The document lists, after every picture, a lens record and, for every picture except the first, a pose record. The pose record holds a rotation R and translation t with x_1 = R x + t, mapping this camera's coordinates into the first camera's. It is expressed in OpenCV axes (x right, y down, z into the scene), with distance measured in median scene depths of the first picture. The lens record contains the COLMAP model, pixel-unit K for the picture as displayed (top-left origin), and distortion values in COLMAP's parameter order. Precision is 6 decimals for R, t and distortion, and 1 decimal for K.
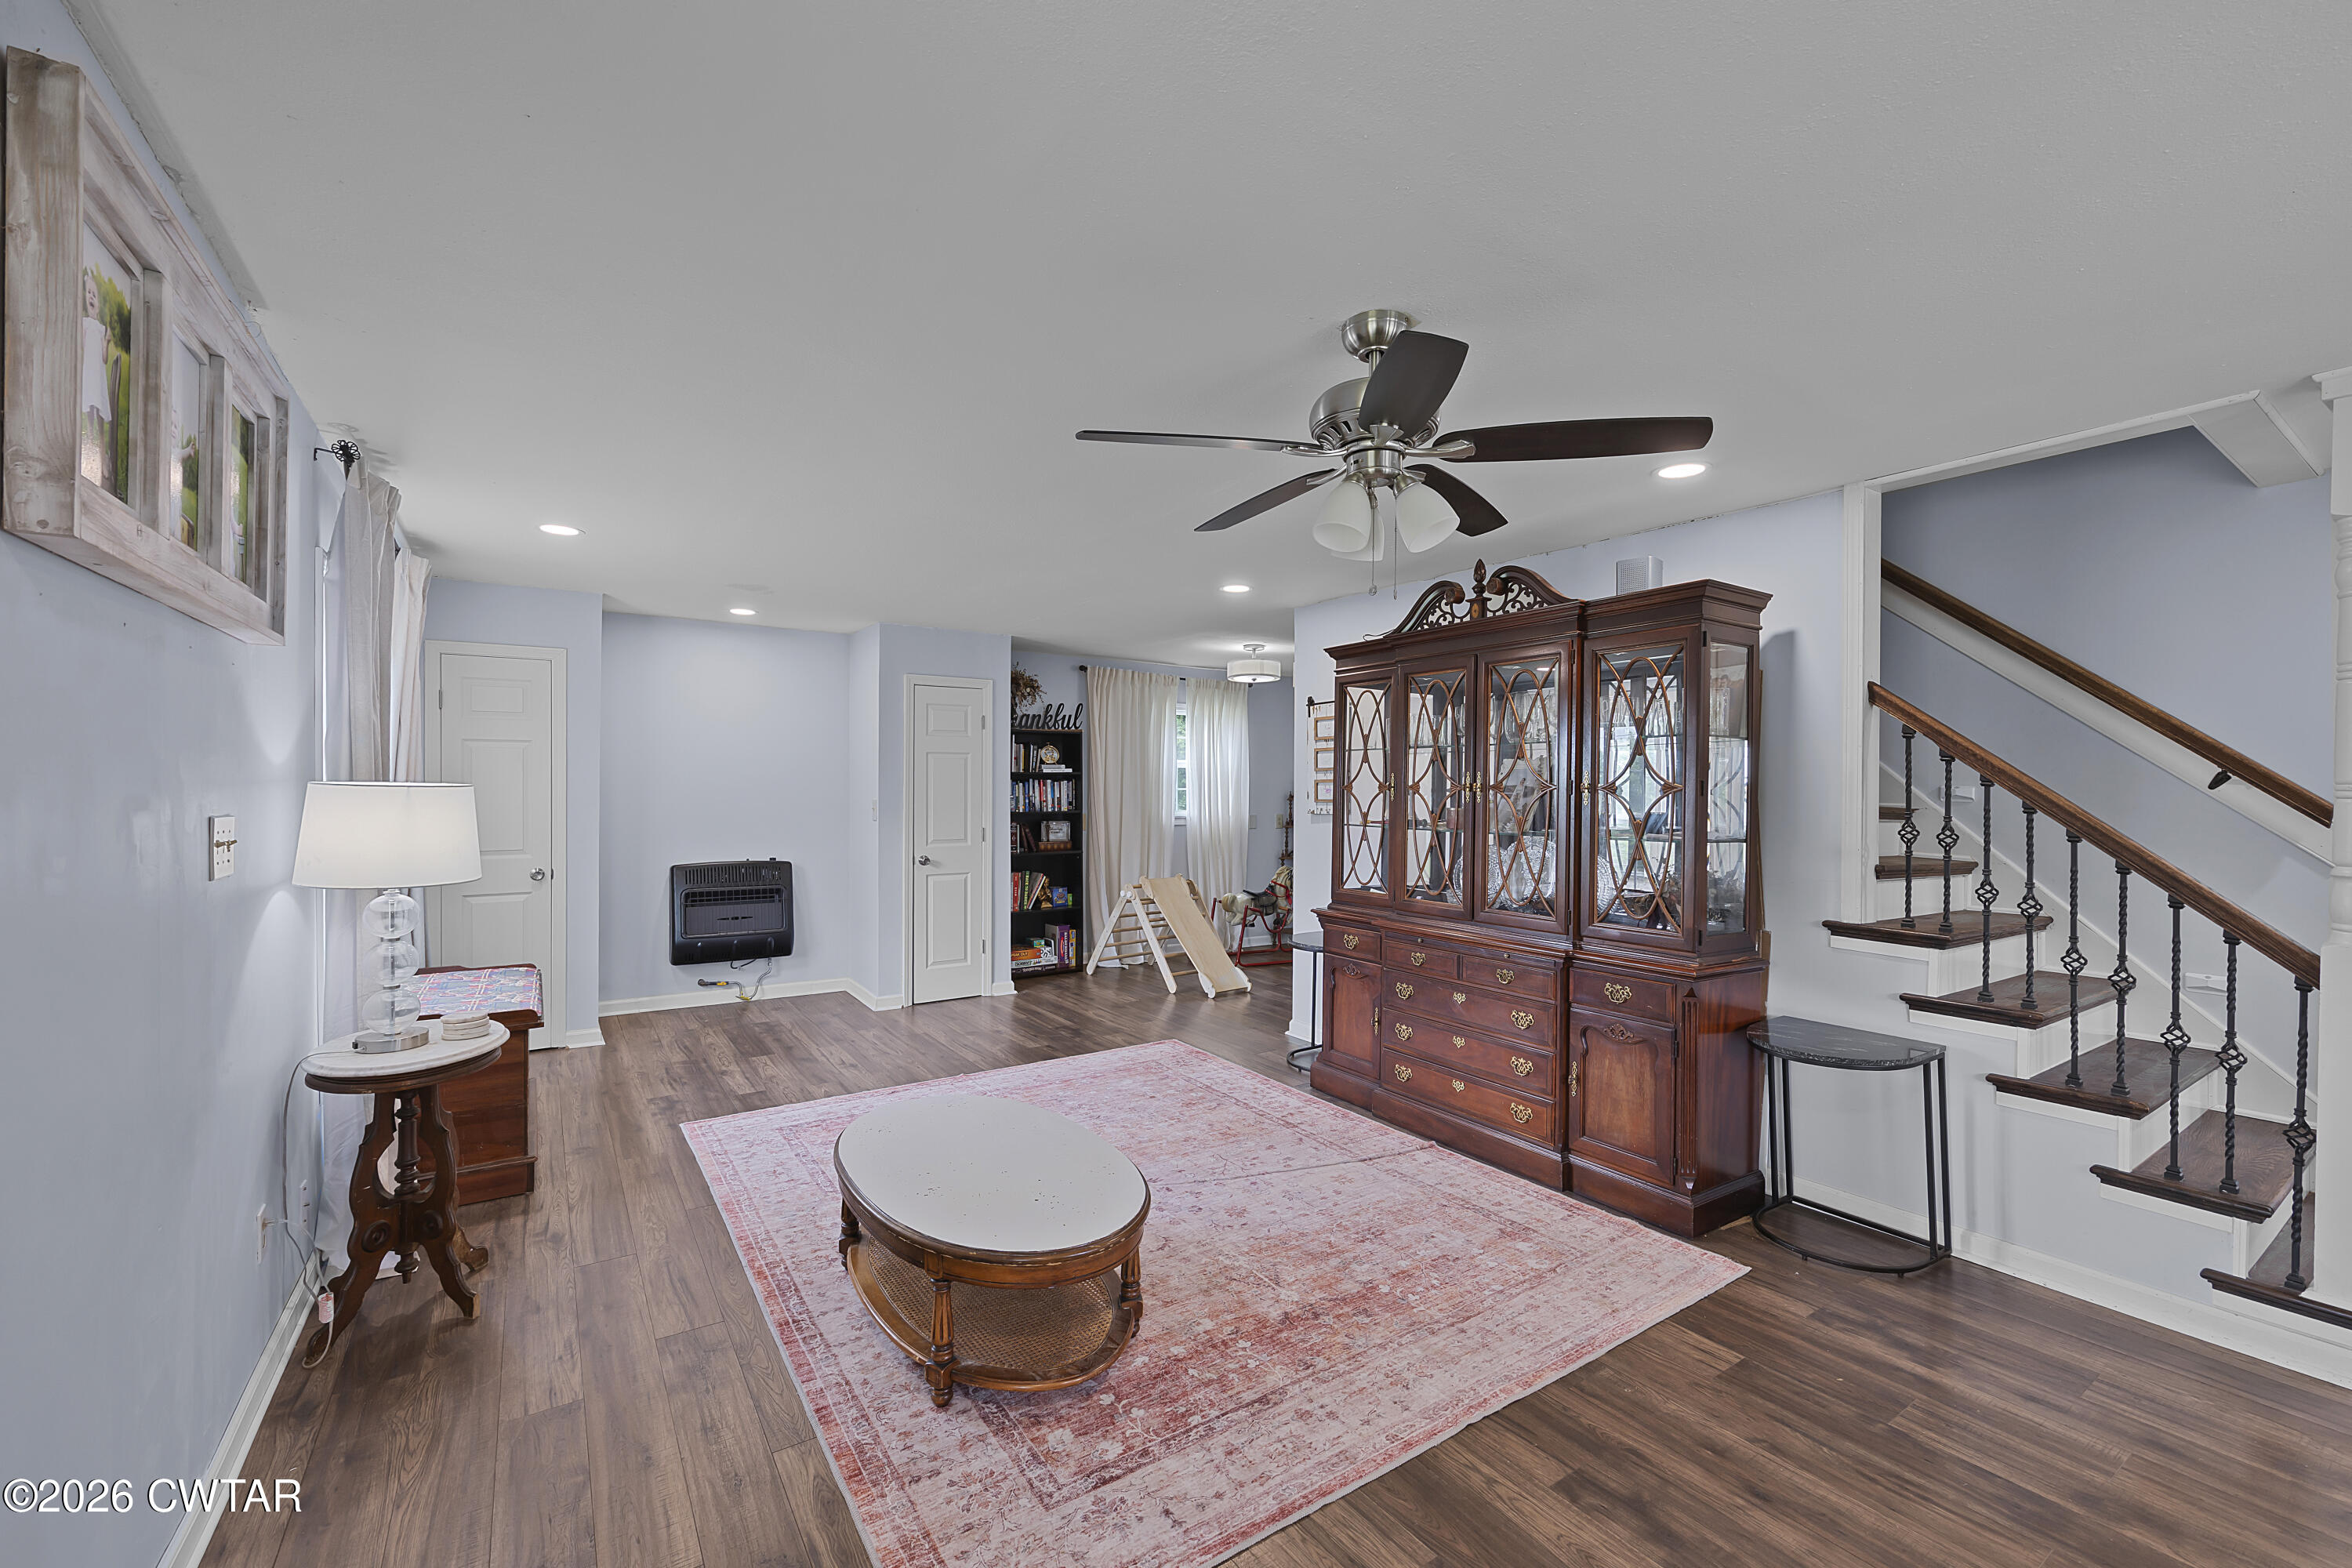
lens RADIAL K [[965.1, 0, 1188.5], [0, 965.1, 786.6], [0, 0, 1]] dist [0.001601, 0.000039]
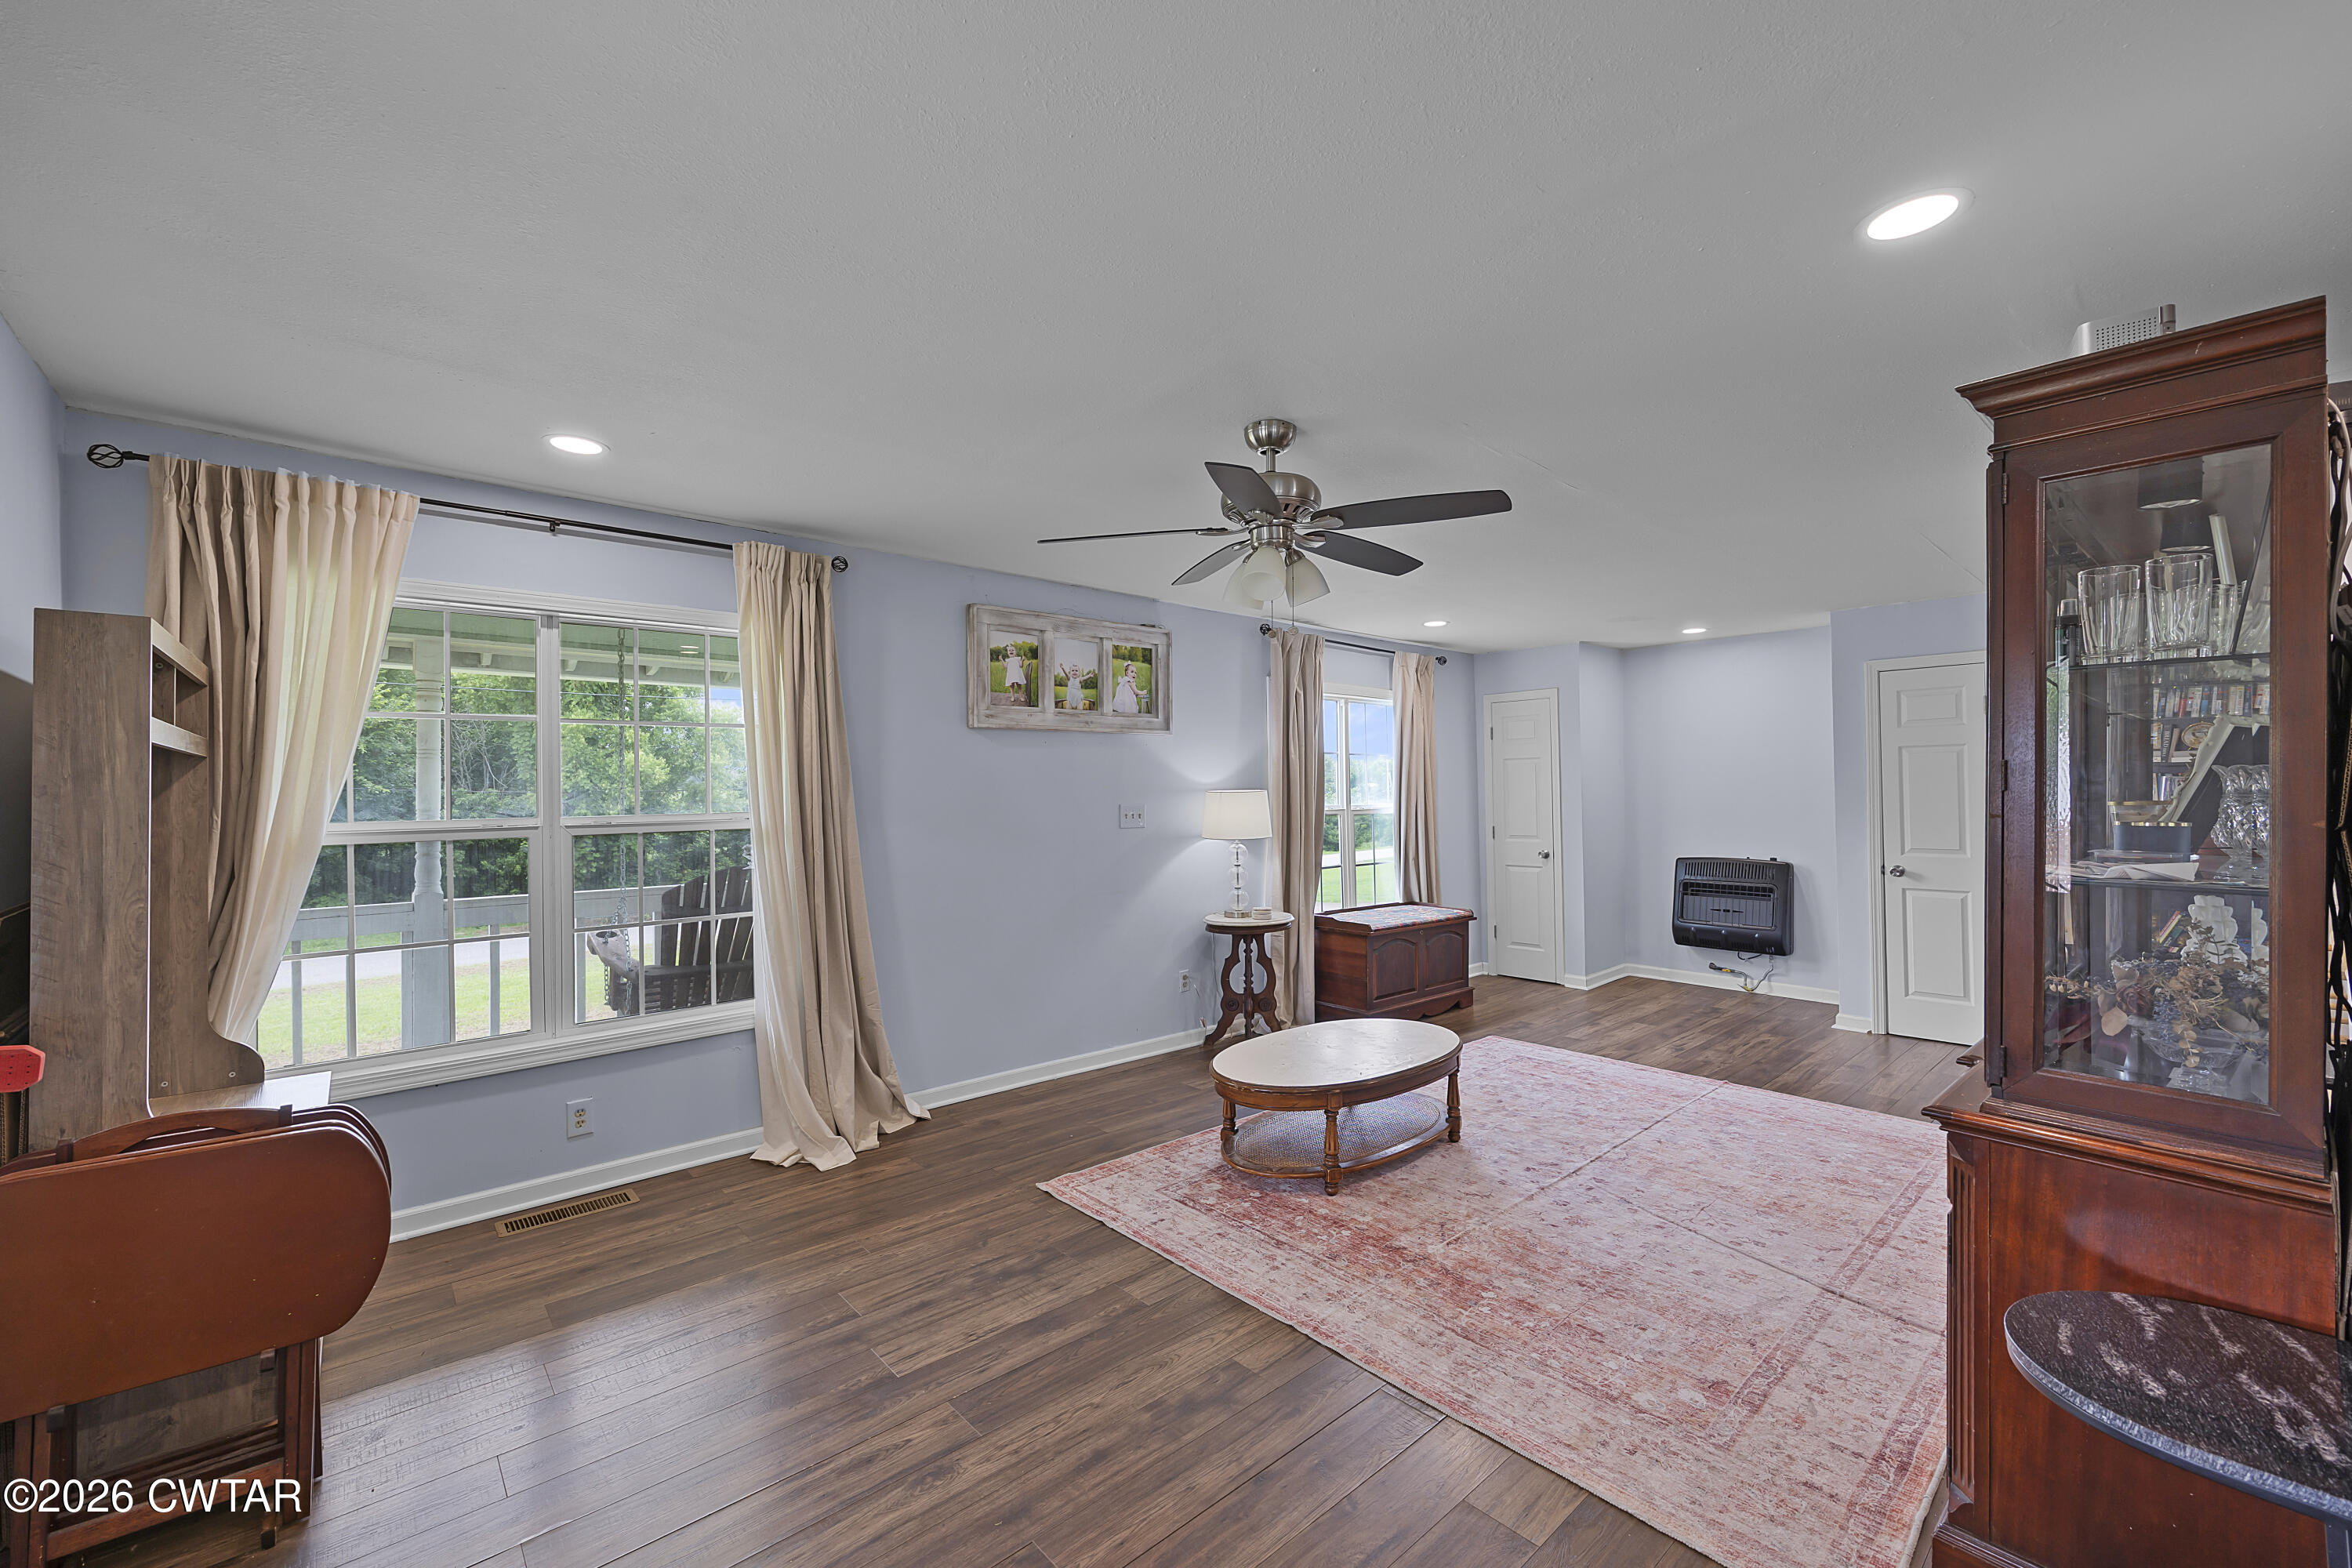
lens RADIAL K [[957.6, 0, 1180.4], [0, 957.6, 787.0], [0, 0, 1]] dist [0.000997, 0.000142]
pose [[0.132831, -0.012511, -0.991060, 0.837933], [0.009053, 0.999894, -0.011410, 0.008083], [0.991097, -0.007456, 0.132931, 0.415355]]
